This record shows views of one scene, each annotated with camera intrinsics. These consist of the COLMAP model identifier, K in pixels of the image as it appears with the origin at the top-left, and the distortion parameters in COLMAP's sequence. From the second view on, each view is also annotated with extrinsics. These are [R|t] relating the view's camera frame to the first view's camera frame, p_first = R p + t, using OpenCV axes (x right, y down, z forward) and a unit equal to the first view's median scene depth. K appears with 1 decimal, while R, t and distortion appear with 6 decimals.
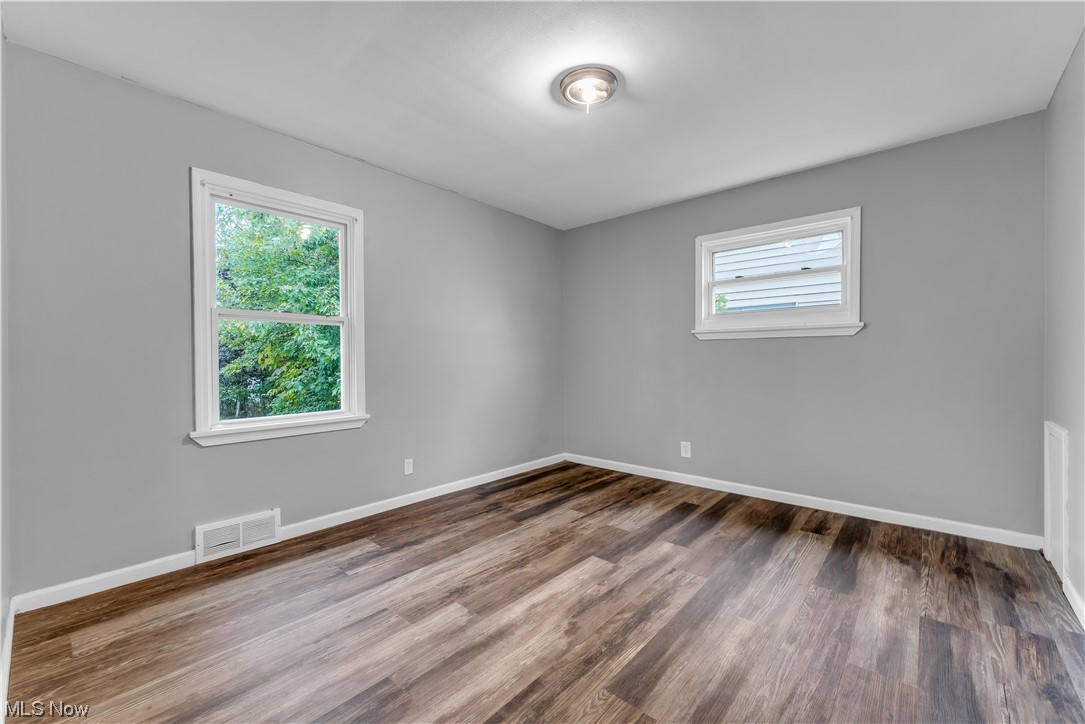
lens RADIAL K [[439.5, 0, 544.3], [0, 439.5, 363.3], [0, 0, 1]] dist [0.003805, -0.000841]
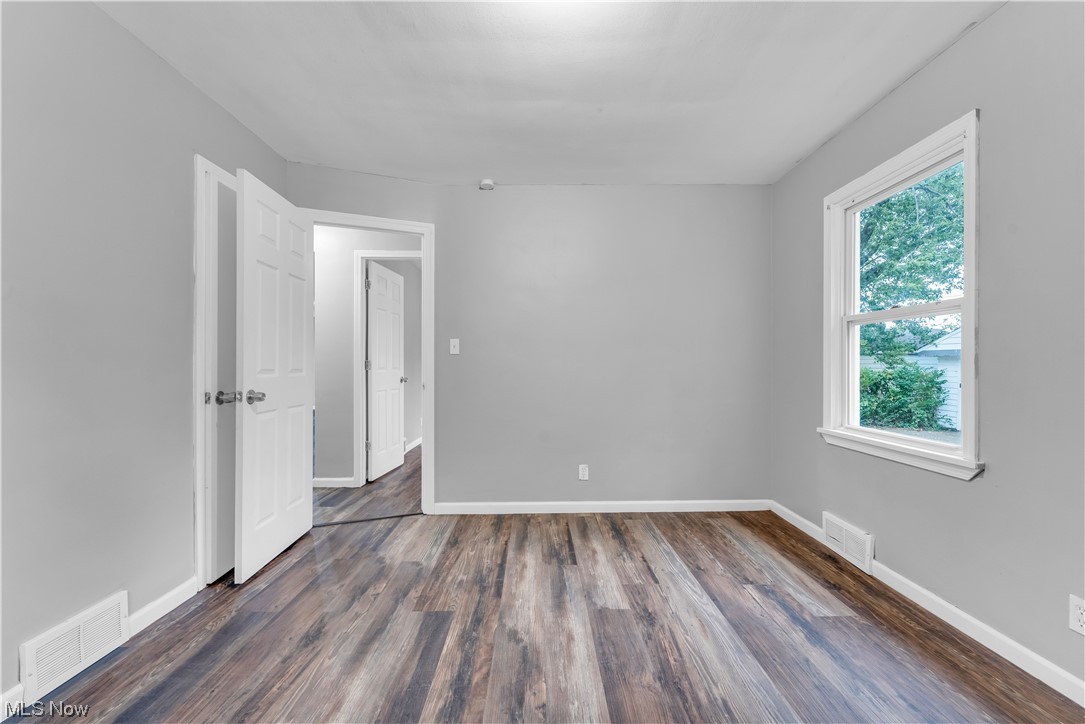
lens RADIAL K [[439.5, 0, 539.7], [0, 439.5, 361.0], [0, 0, 1]] dist [0.003805, -0.000841]
pose [[-0.747191, -0.000876, -0.664609, 0.615147], [-0.003356, 0.999991, 0.002455, -0.022490], [0.664601, 0.004065, -0.747187, 1.600119]]
